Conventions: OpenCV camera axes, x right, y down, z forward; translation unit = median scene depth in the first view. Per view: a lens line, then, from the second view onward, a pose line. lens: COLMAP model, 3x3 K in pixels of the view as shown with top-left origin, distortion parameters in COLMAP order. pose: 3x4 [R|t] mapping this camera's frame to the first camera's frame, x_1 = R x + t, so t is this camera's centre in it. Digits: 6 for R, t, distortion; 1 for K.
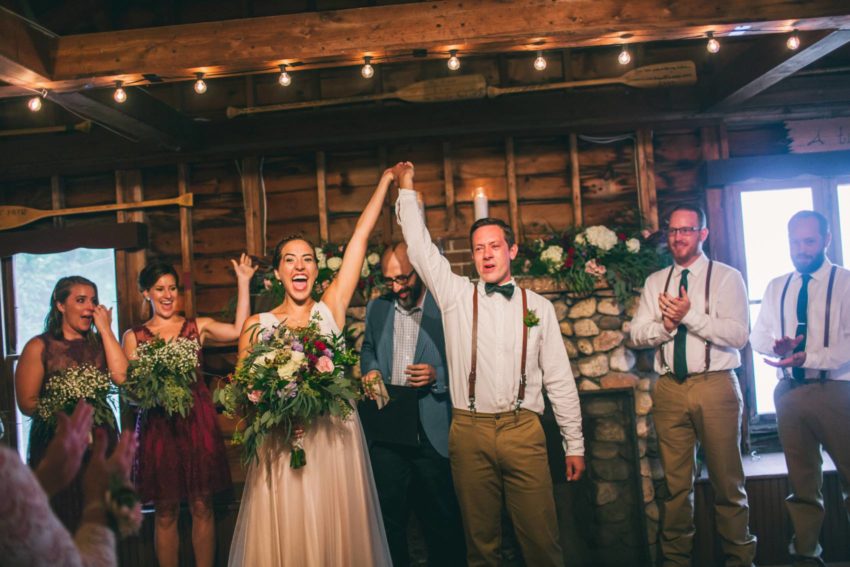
lens RADIAL K [[852.3, 0, 425.0], [0, 852.3, 283.5], [0, 0, 1]] dist [-0.006891, -0.001004]
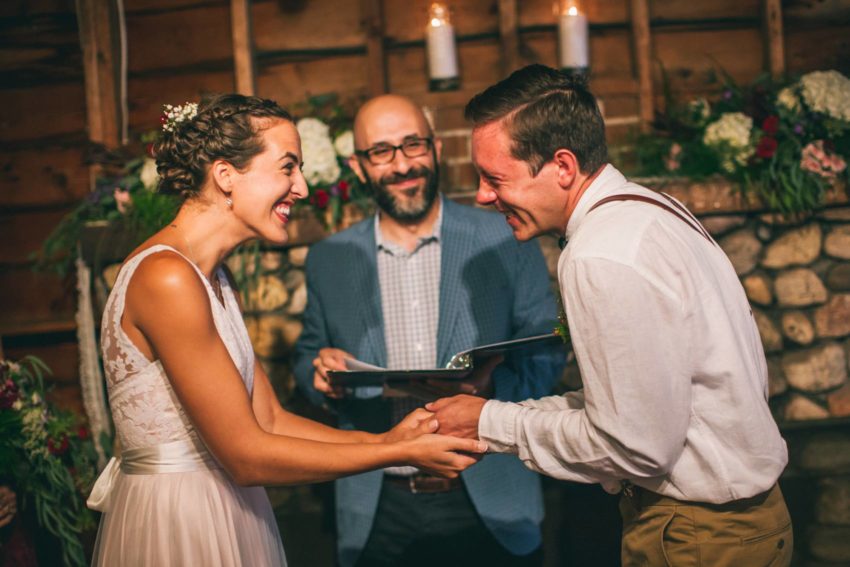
lens RADIAL K [[1225.4, 0, 425.0], [0, 1225.4, 283.5], [0, 0, 1]] dist [0.001942, 0.003600]
pose [[0.999782, -0.007690, -0.019394, -0.005379], [0.008613, 0.998813, 0.047945, 0.015238], [0.019002, -0.048102, 0.998662, 0.318635]]
